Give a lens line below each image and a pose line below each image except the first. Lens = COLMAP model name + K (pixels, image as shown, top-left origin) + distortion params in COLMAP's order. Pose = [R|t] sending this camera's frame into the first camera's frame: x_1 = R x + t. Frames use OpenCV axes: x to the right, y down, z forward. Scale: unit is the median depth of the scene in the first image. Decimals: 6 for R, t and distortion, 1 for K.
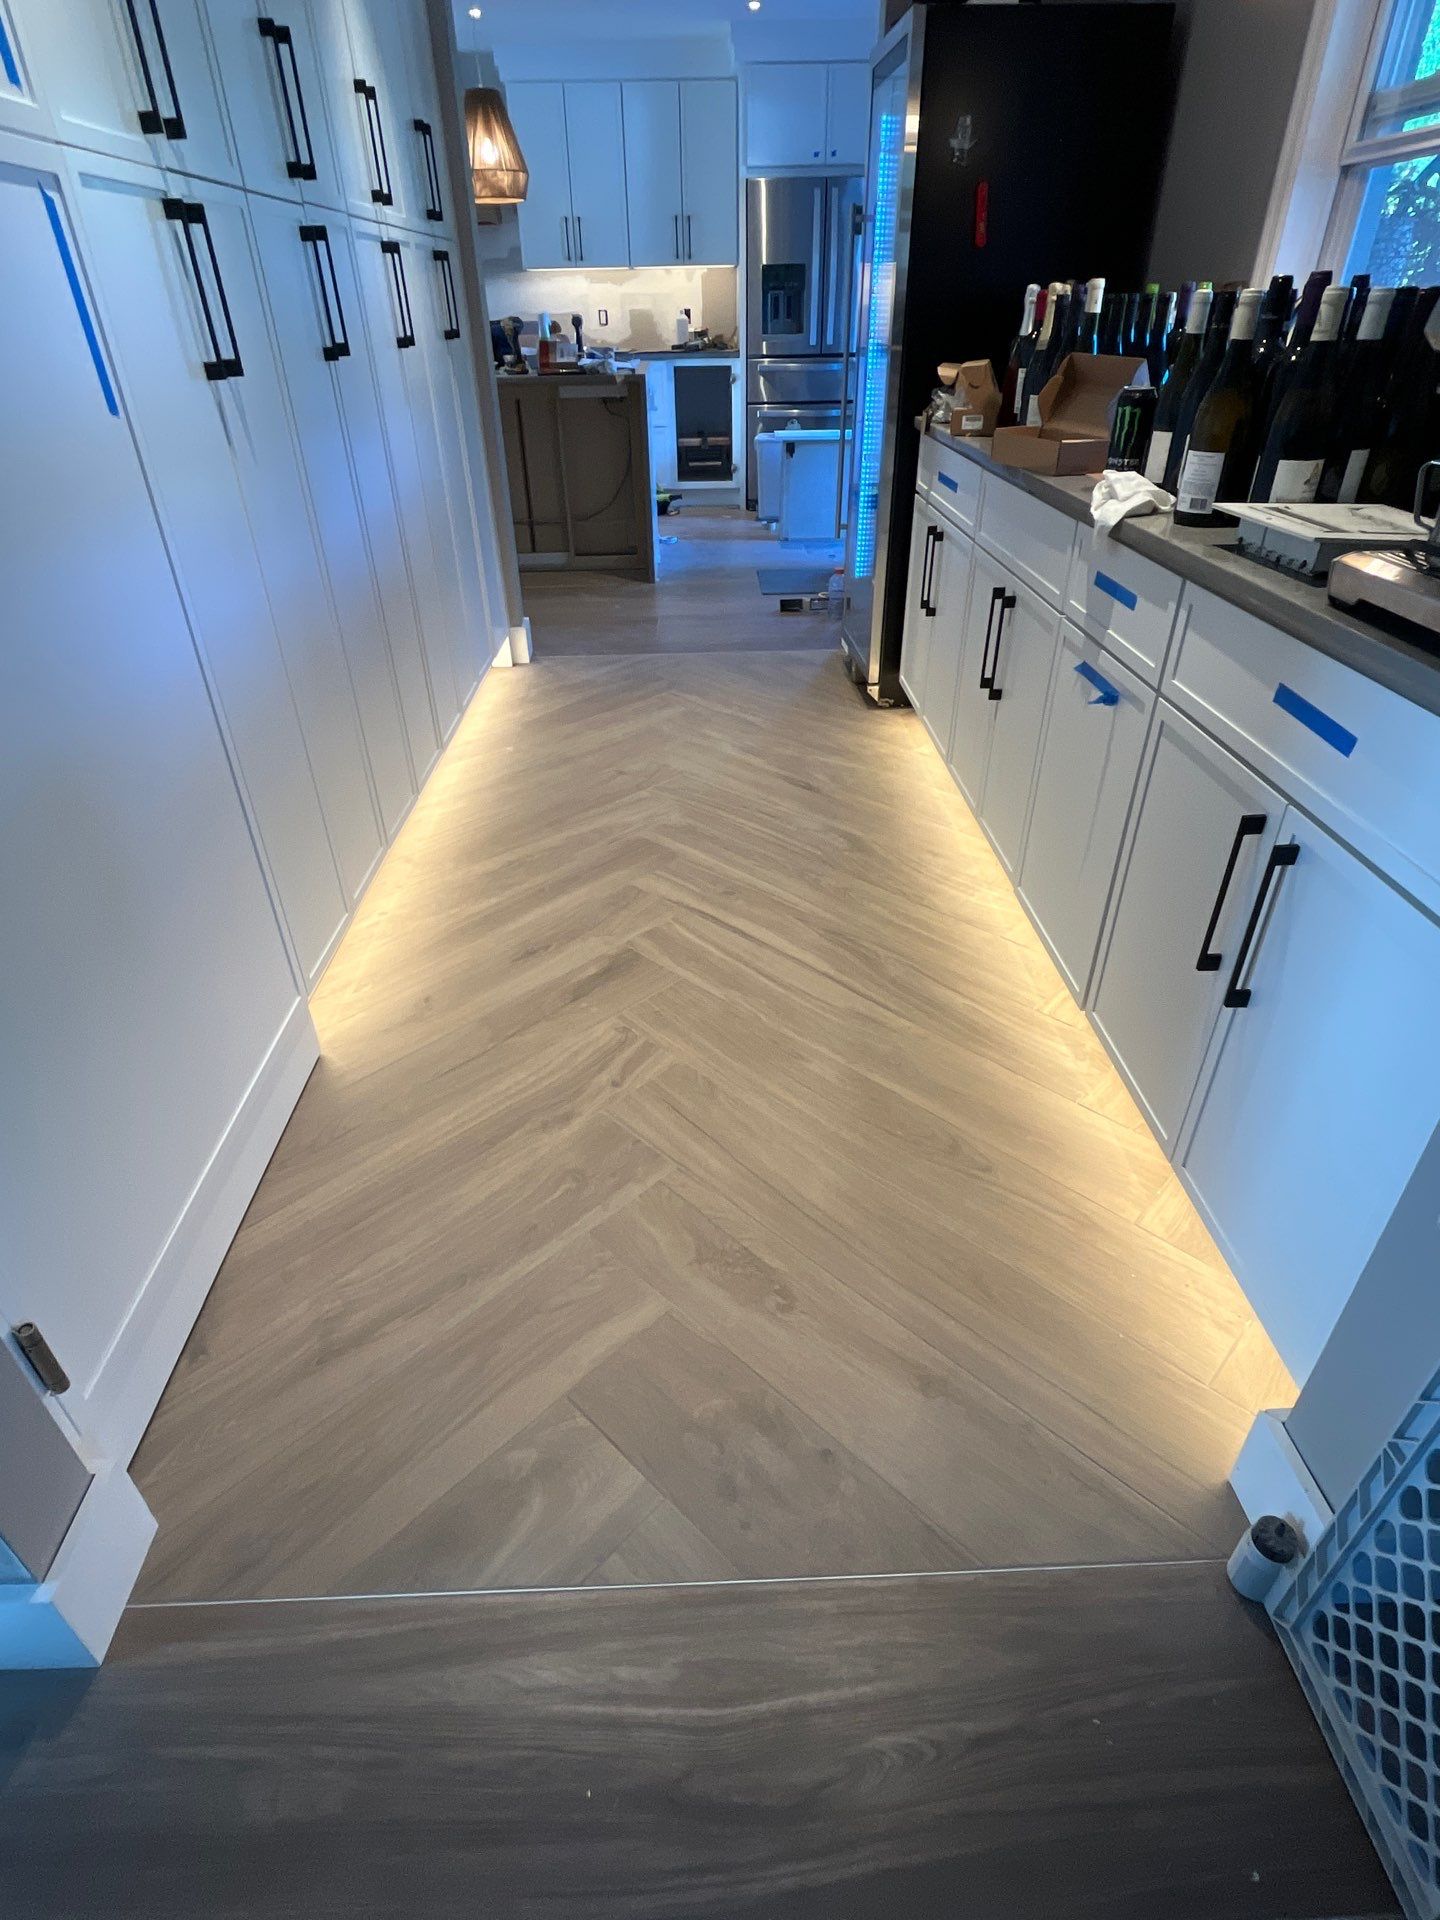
lens RADIAL K [[1003.5, 0, 721.6], [0, 1003.5, 964.1], [0, 0, 1]] dist [-0.013270, -0.001651]
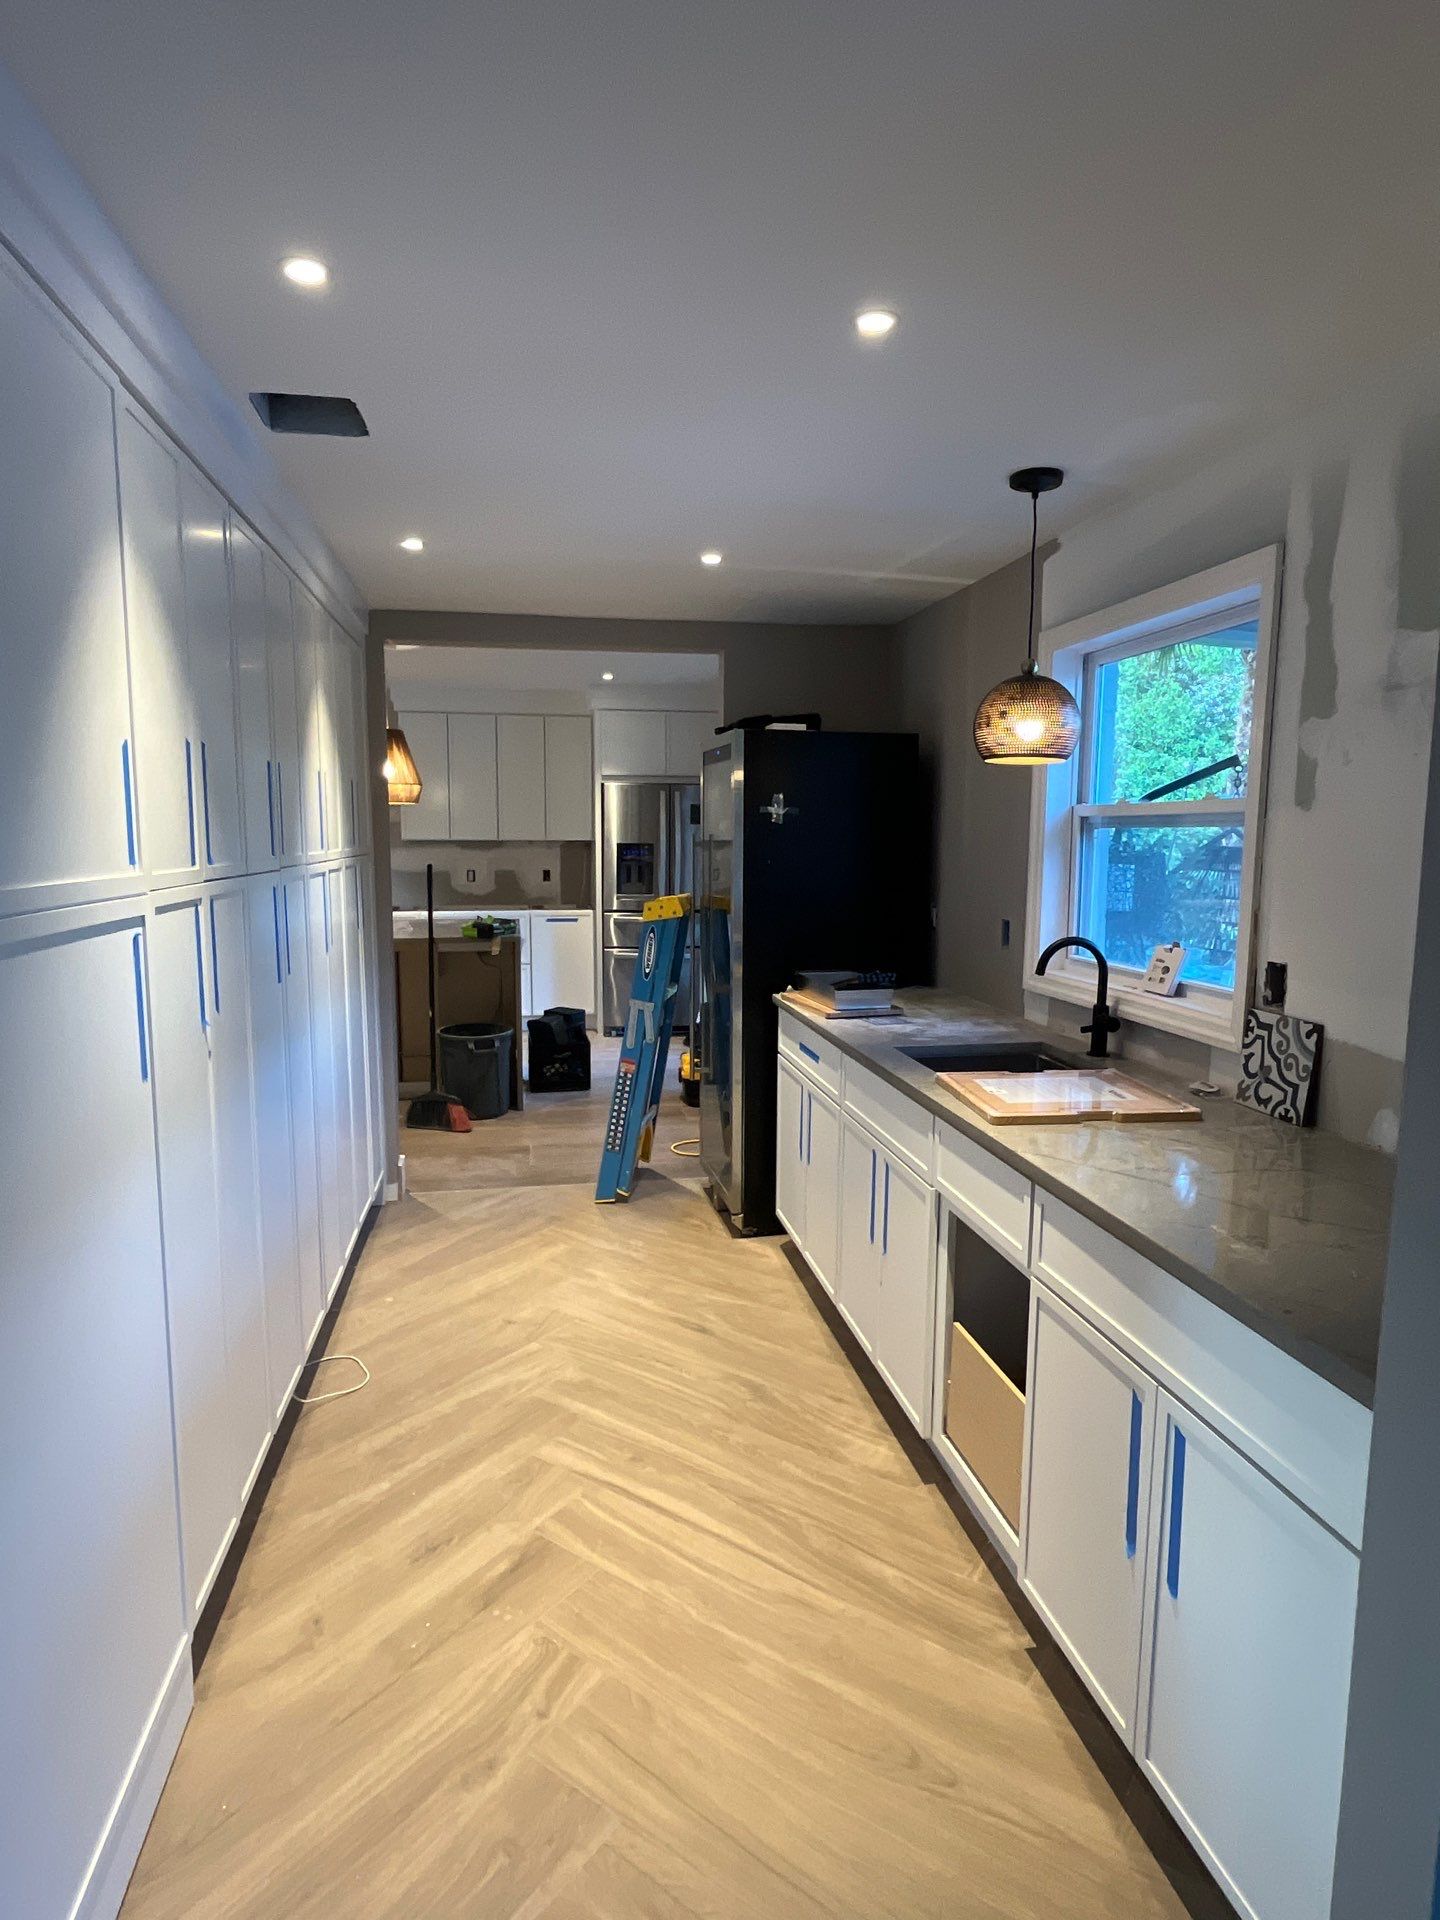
lens RADIAL K [[1070.0, 0, 719.2], [0, 1070.0, 963.1], [0, 0, 1]] dist [0.001286, -0.000109]
pose [[0.988218, -0.000749, 0.153049, -0.079000], [0.068559, 0.896217, -0.438287, -0.045576], [-0.136837, 0.443616, 0.885709, -0.153766]]
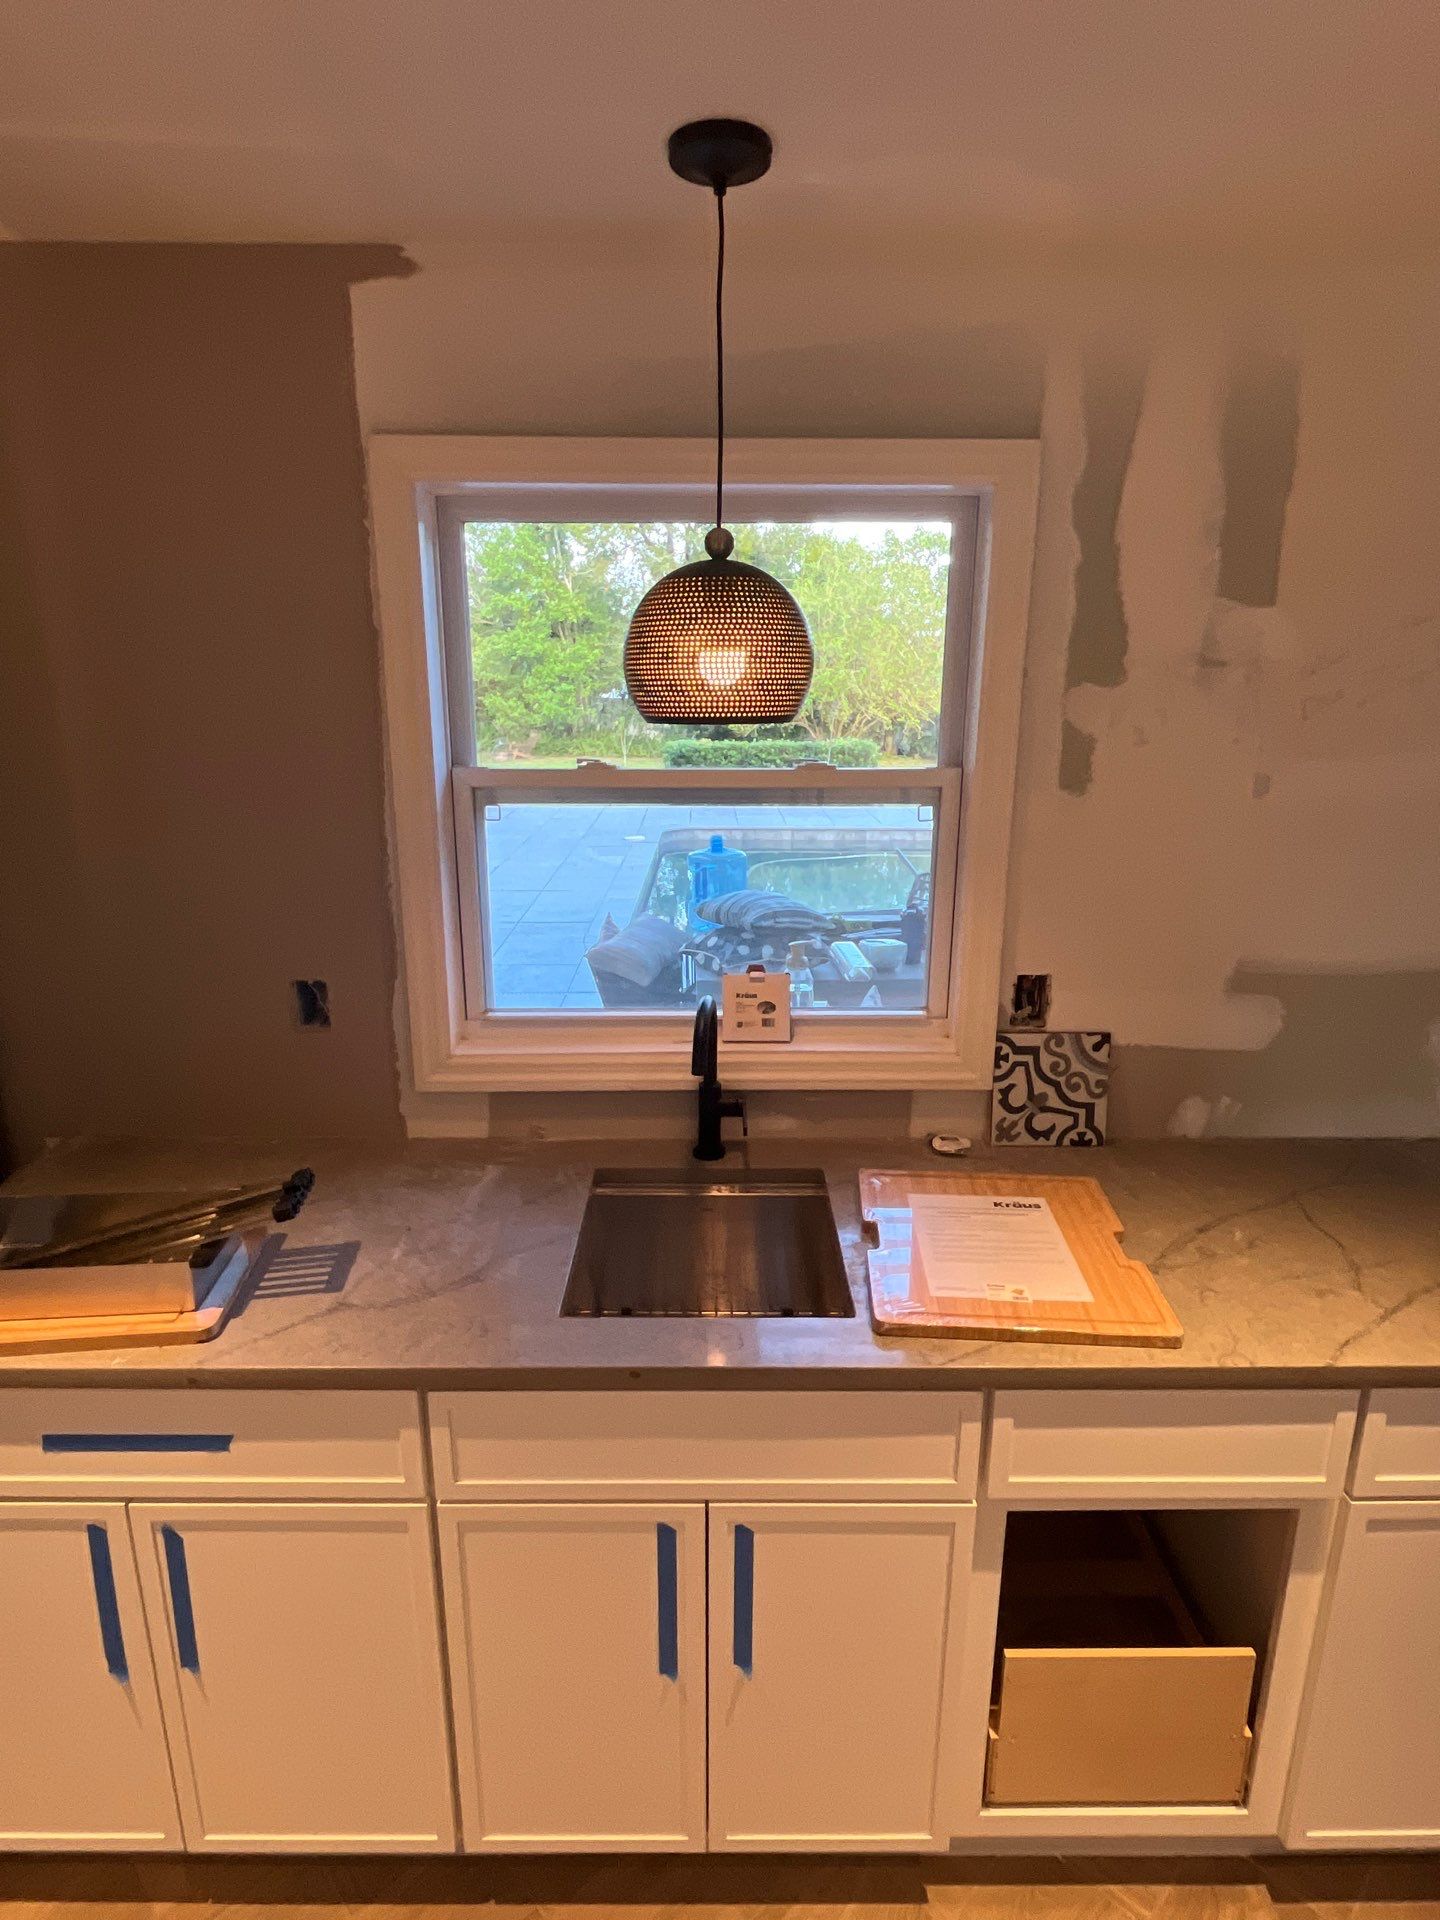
lens RADIAL K [[1070.0, 0, 720.8], [0, 1070.0, 963.1], [0, 0, 1]] dist [0.001286, -0.000109]
pose [[0.020213, -0.248857, 0.968329, -0.225585], [0.544850, 0.814814, 0.198031, -0.737858], [-0.838290, 0.523592, 0.152059, 0.709747]]
